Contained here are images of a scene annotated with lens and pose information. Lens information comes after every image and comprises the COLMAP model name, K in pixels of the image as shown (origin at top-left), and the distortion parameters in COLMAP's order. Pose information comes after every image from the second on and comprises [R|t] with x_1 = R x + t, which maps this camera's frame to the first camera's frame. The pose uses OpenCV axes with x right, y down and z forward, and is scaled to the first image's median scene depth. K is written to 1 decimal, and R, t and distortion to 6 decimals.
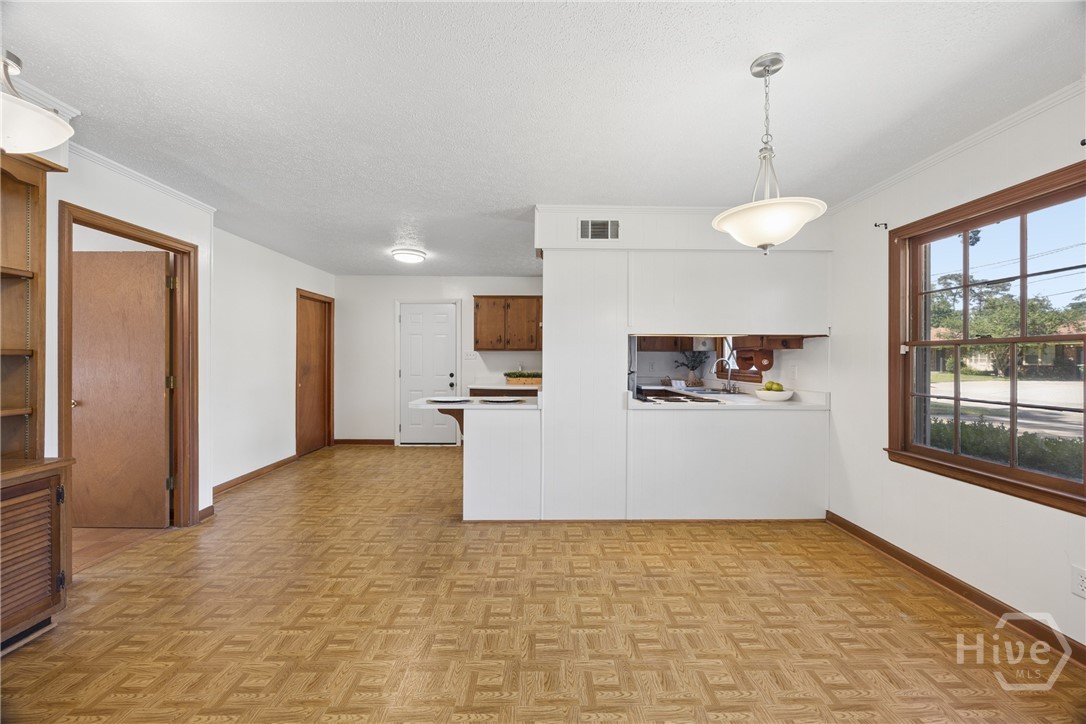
lens RADIAL K [[409.2, 0, 543.0], [0, 409.2, 362.0], [0, 0, 1]] dist [-0.005735, 0.000170]
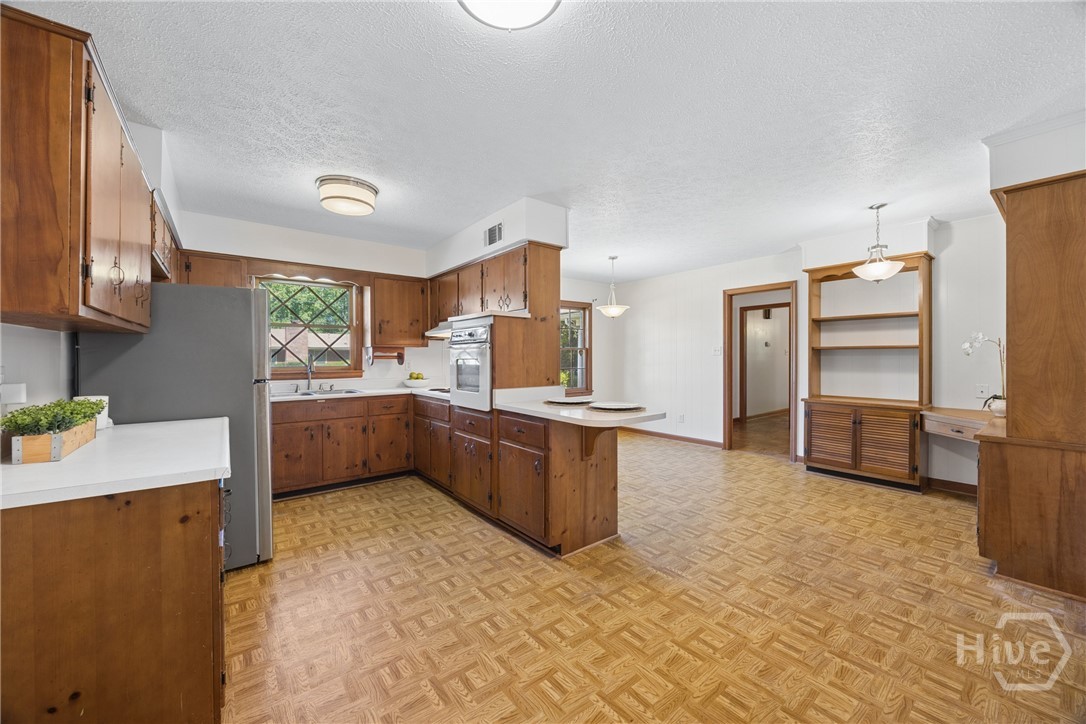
lens RADIAL K [[416.3, 0, 544.0], [0, 416.3, 358.8], [0, 0, 1]] dist [-0.001936, -0.000129]
pose [[-0.605455, -0.005868, 0.795858, -0.939251], [0.007974, 0.999878, 0.013439, -0.011876], [-0.795840, 0.014483, -0.605334, 1.913942]]
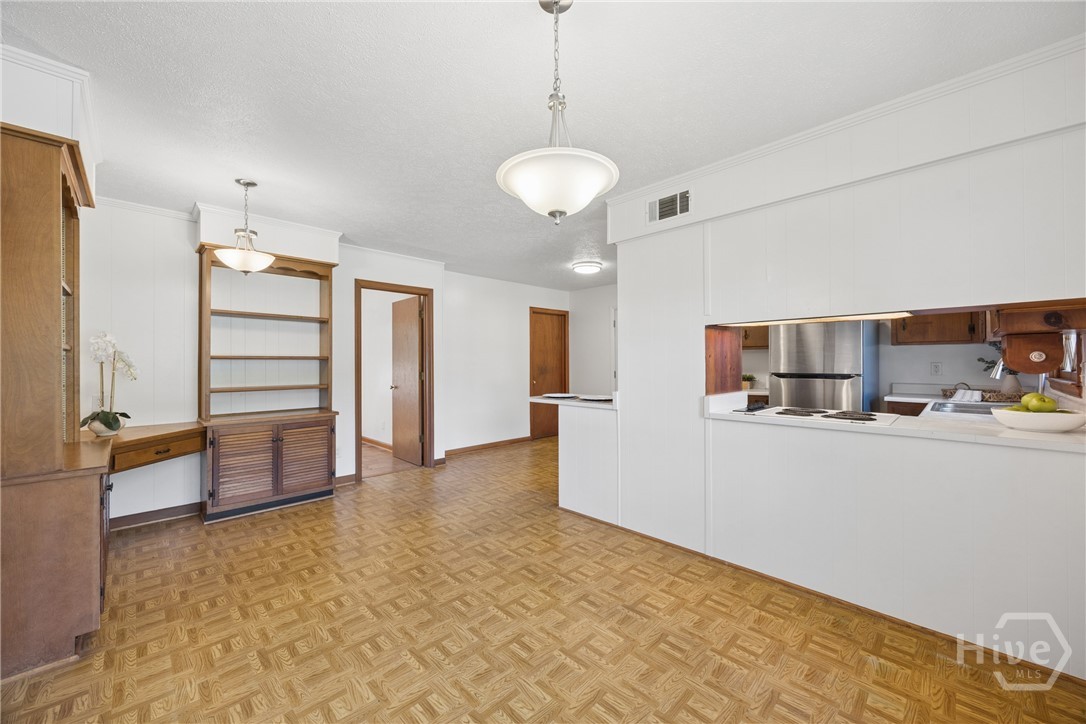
lens RADIAL K [[412.7, 0, 544.4], [0, 412.7, 361.8], [0, 0, 1]] dist [-0.000197, 0.000099]
pose [[0.694201, -0.010597, -0.719703, 0.657473], [0.003266, 0.999928, -0.011573, 0.015244], [0.719774, 0.005684, 0.694186, 0.232158]]
